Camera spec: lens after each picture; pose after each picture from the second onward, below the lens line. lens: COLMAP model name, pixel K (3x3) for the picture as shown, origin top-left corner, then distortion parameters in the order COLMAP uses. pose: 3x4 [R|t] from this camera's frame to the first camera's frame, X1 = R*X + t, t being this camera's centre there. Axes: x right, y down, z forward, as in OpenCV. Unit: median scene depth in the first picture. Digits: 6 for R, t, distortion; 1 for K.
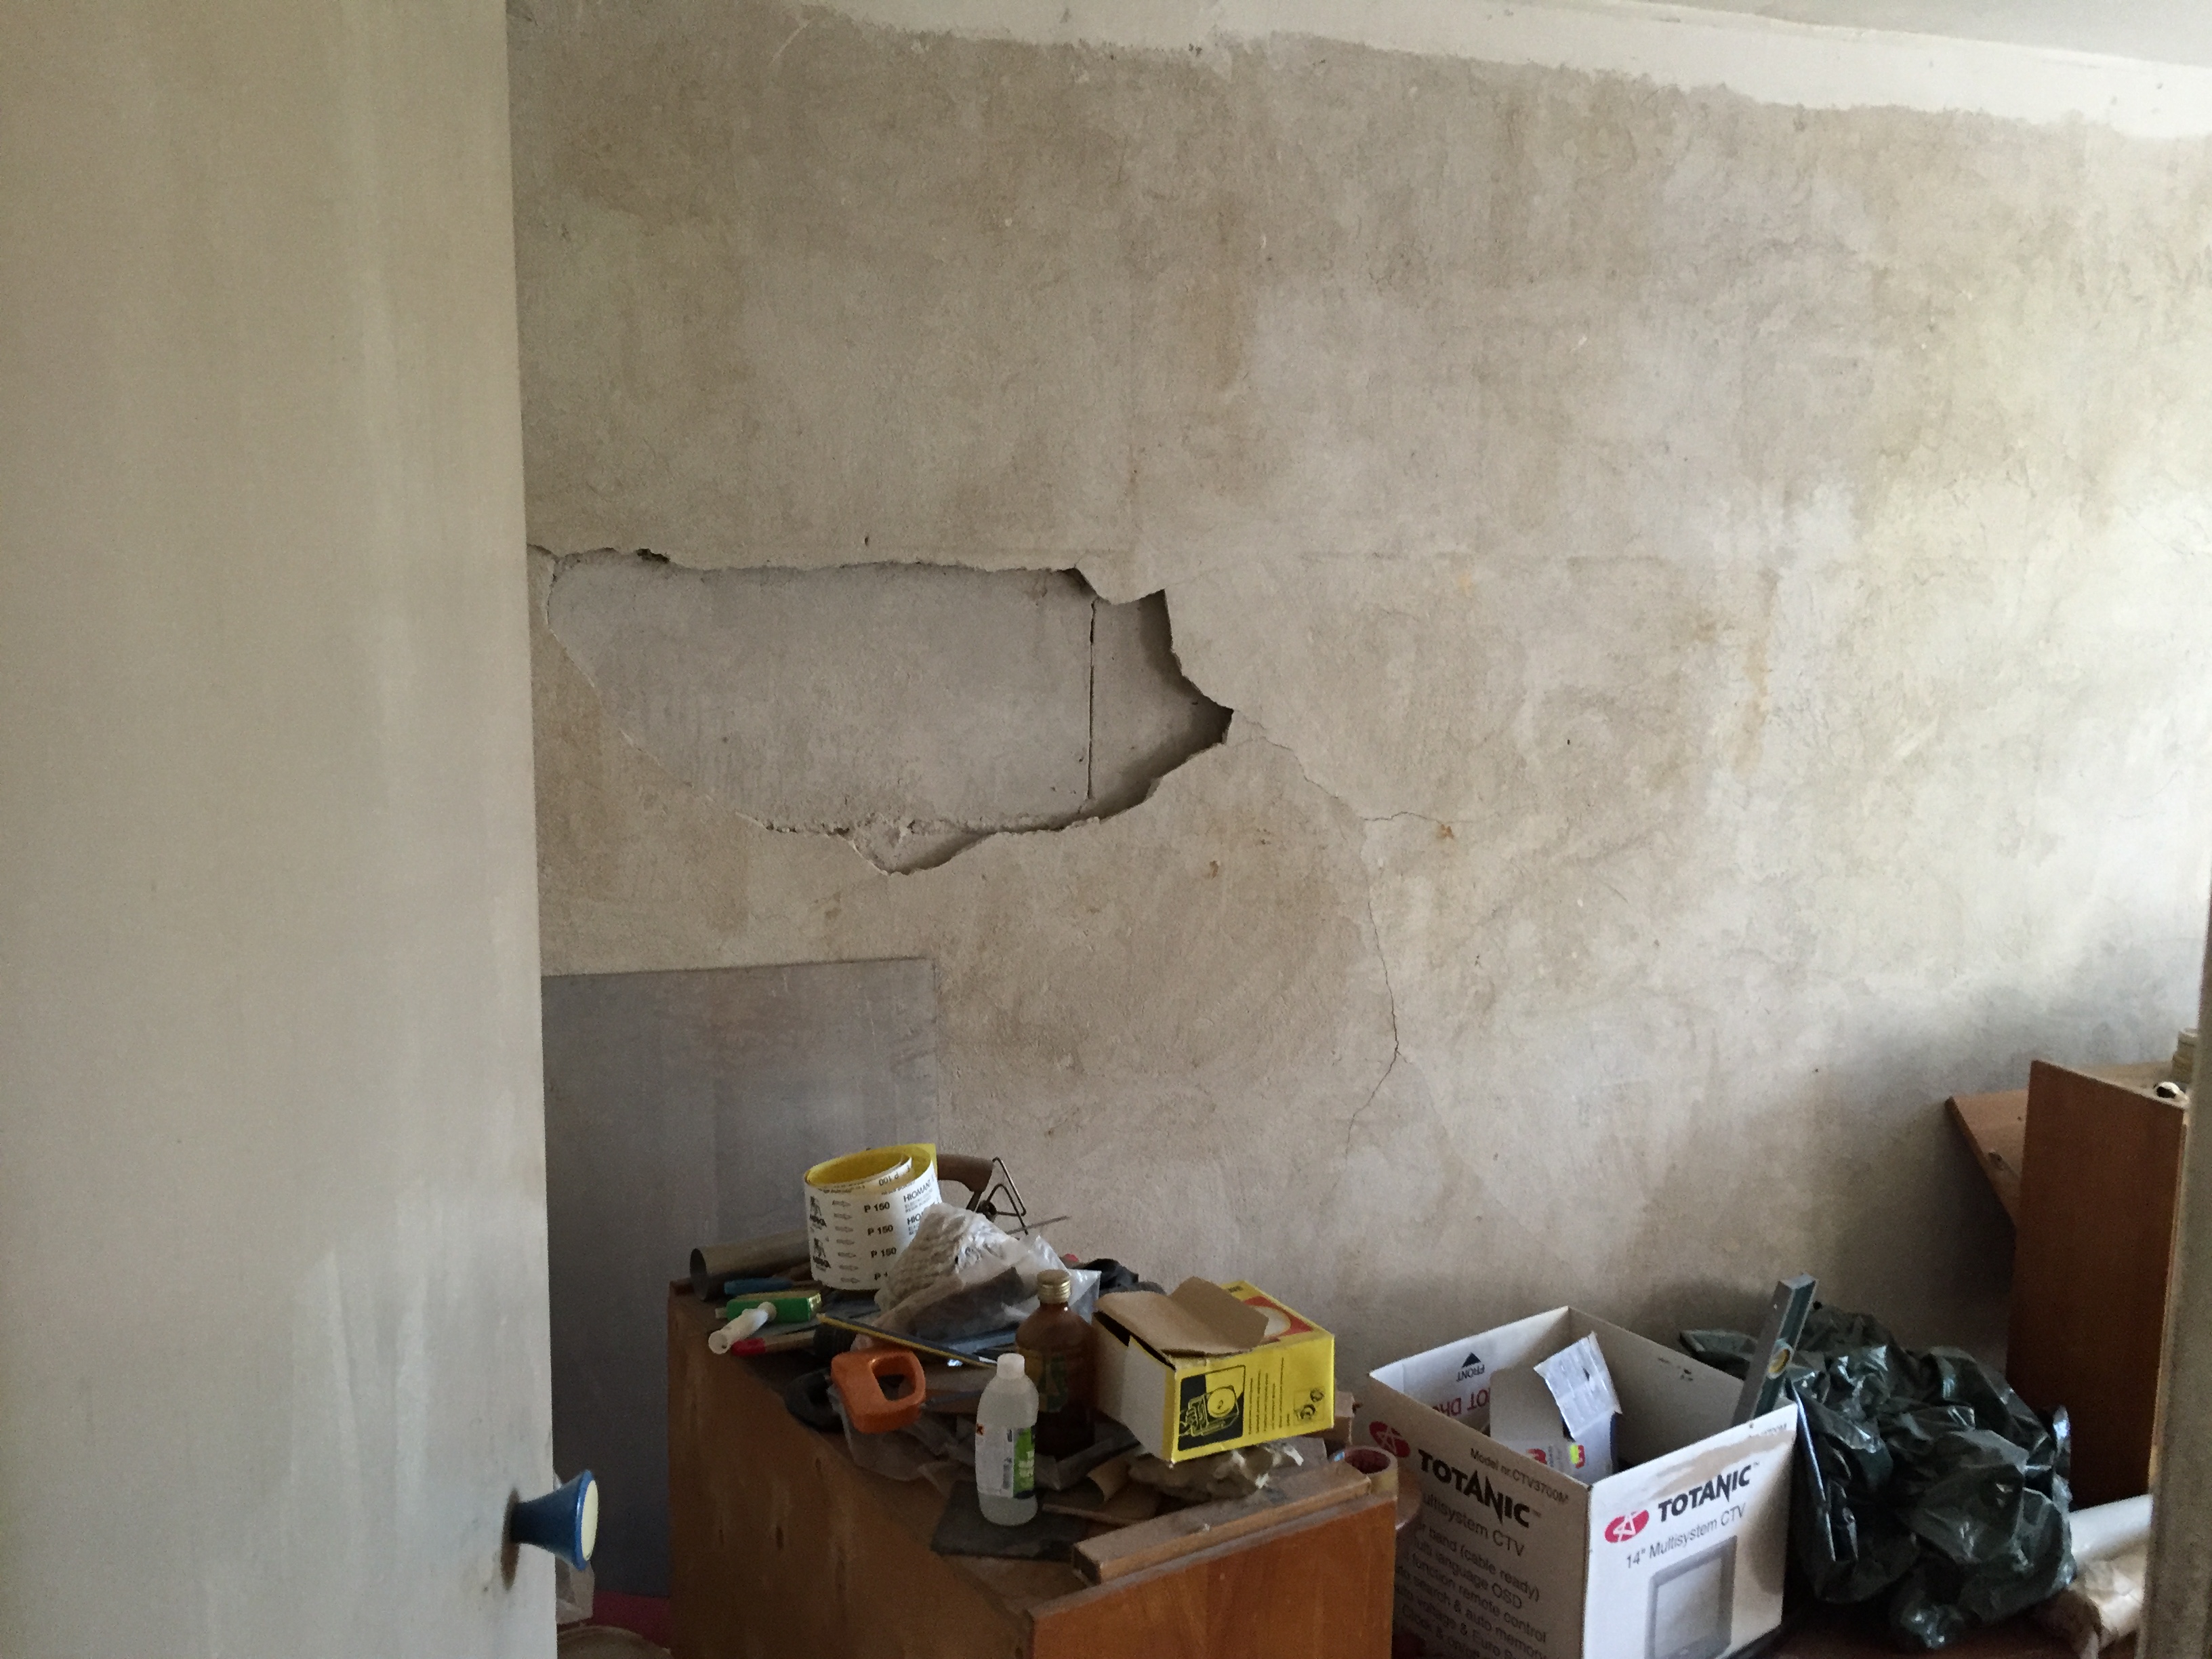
lens RADIAL K [[1928.1, 0, 1109.6], [0, 1928.1, 834.8], [0, 0, 1]] dist [0.104019, -0.131213]
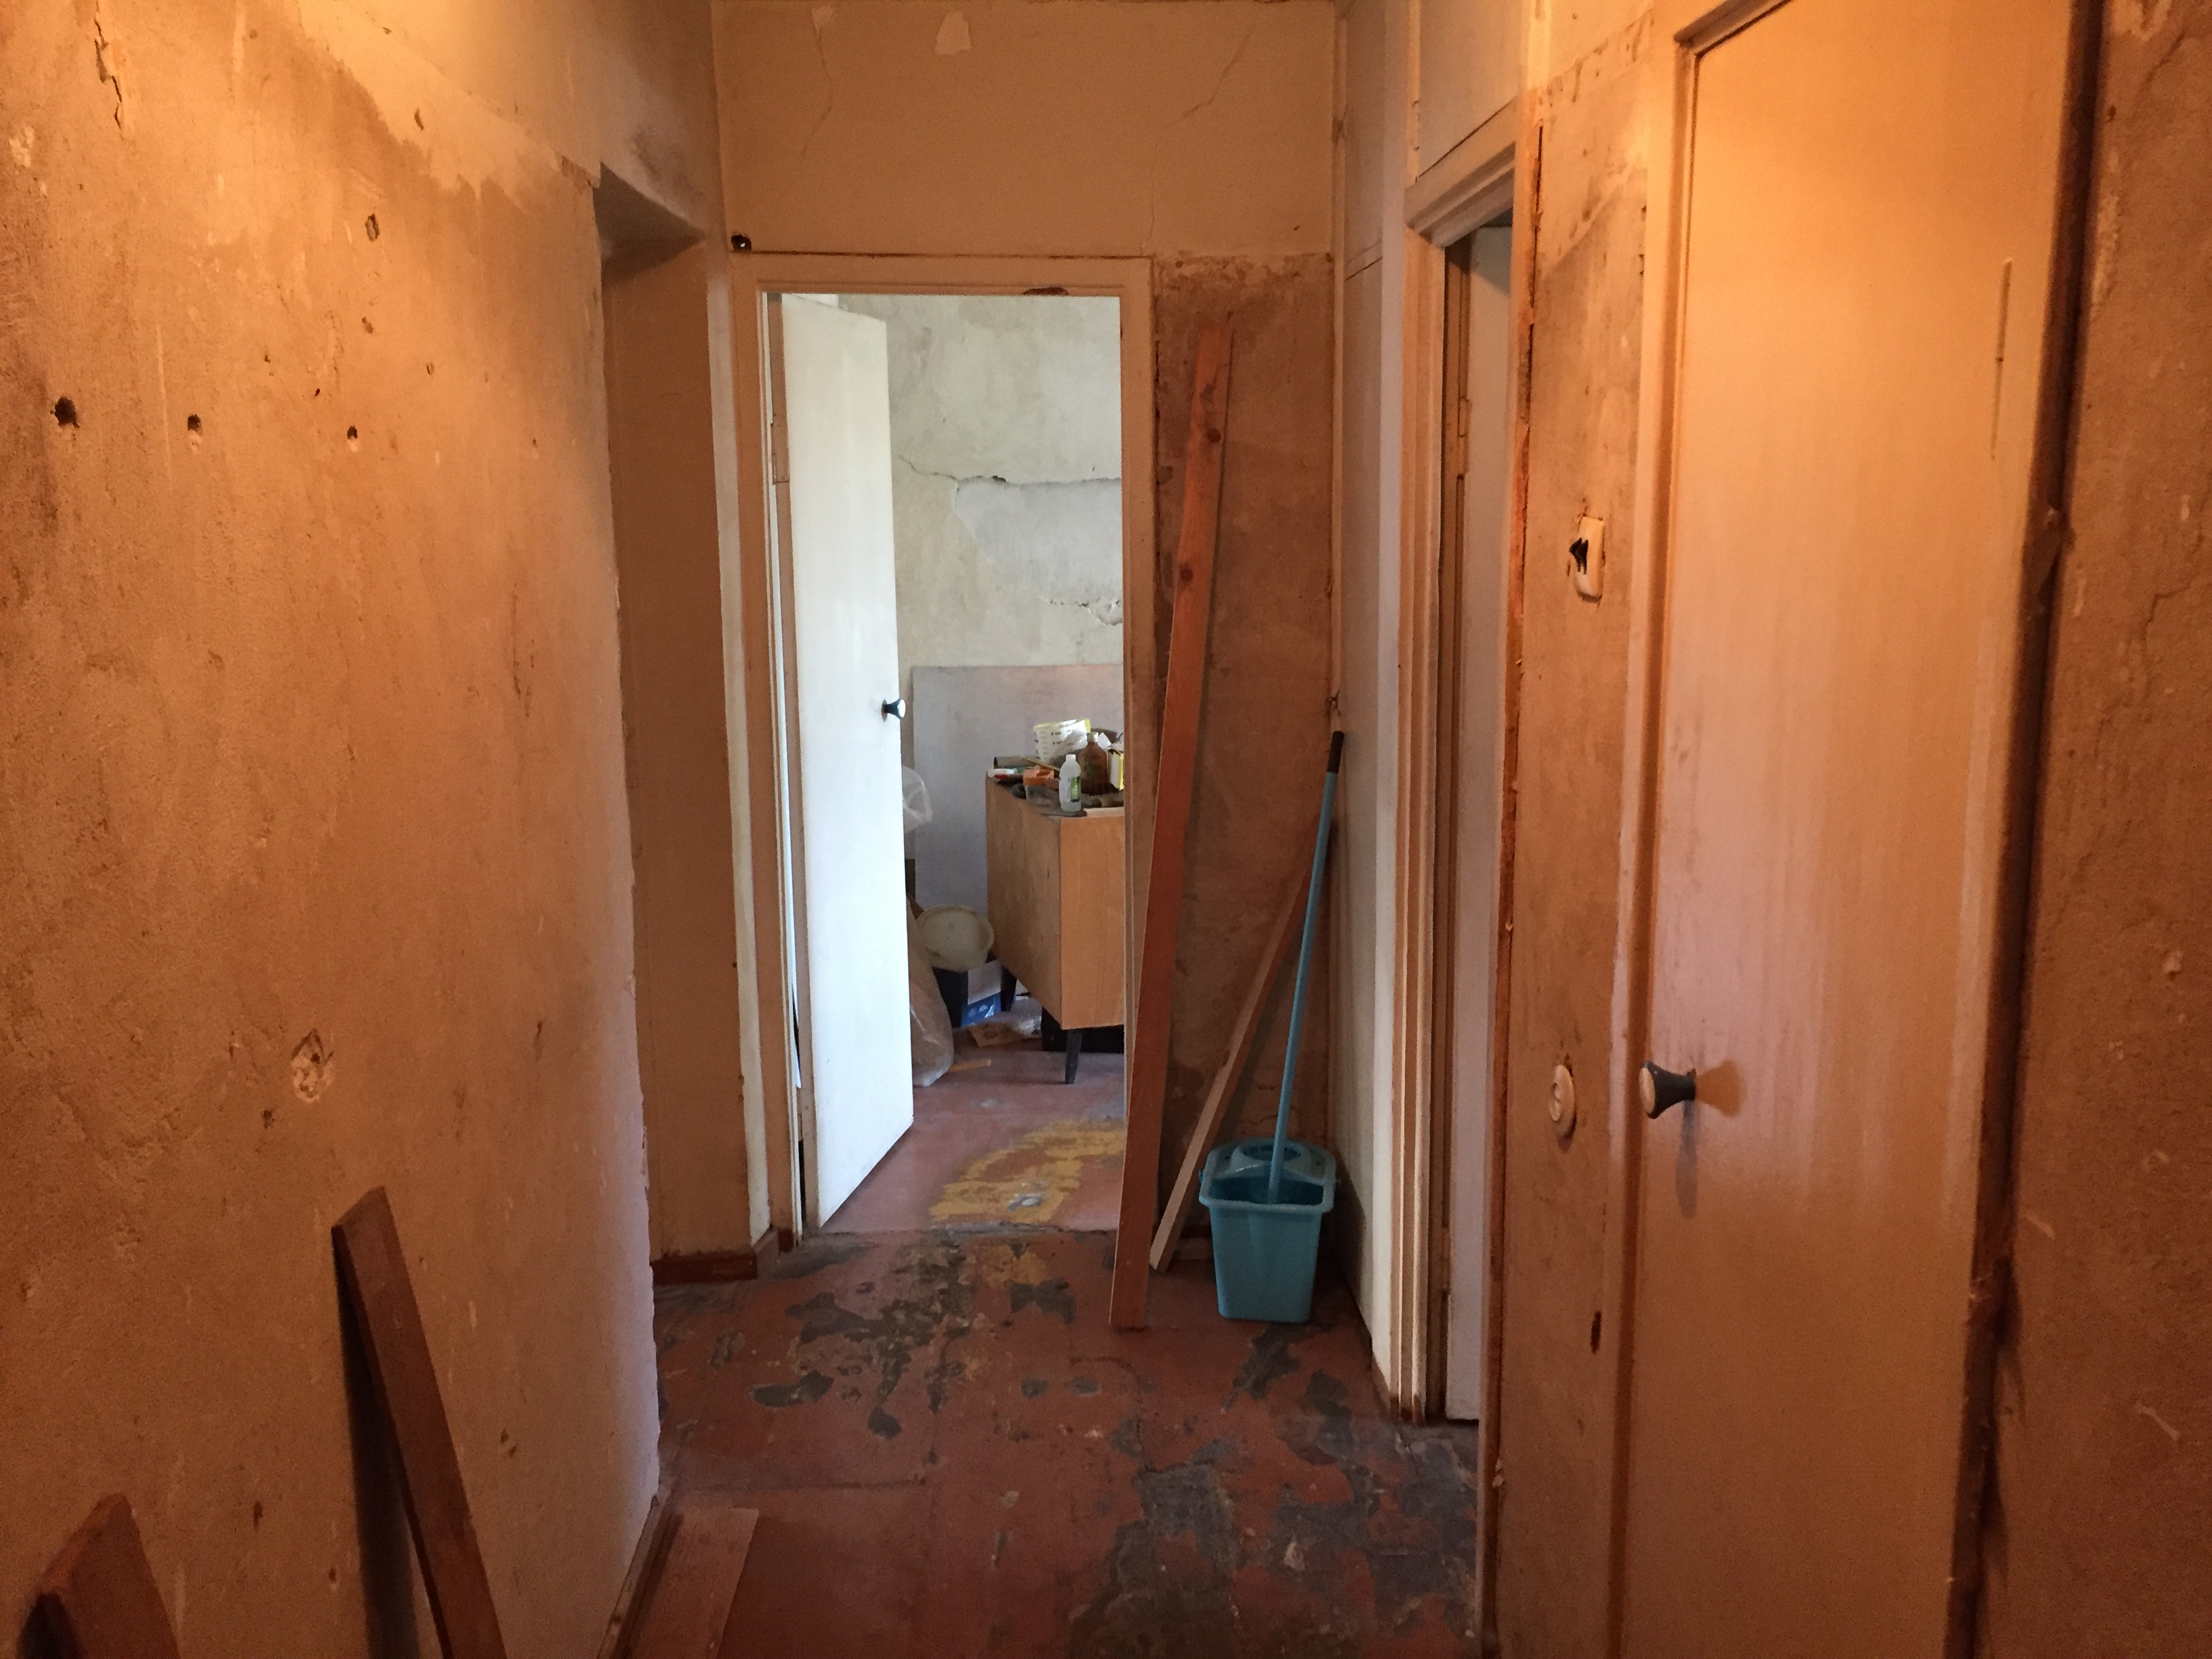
lens RADIAL K [[1928.1, 0, 1109.6], [0, 1928.1, 834.8], [0, 0, 1]] dist [0.104019, -0.131213]
pose [[0.960221, 0.028544, -0.277777, 0.519061], [-0.017355, 0.998939, 0.042657, 0.170309], [0.278700, -0.036139, 0.959698, -1.127606]]
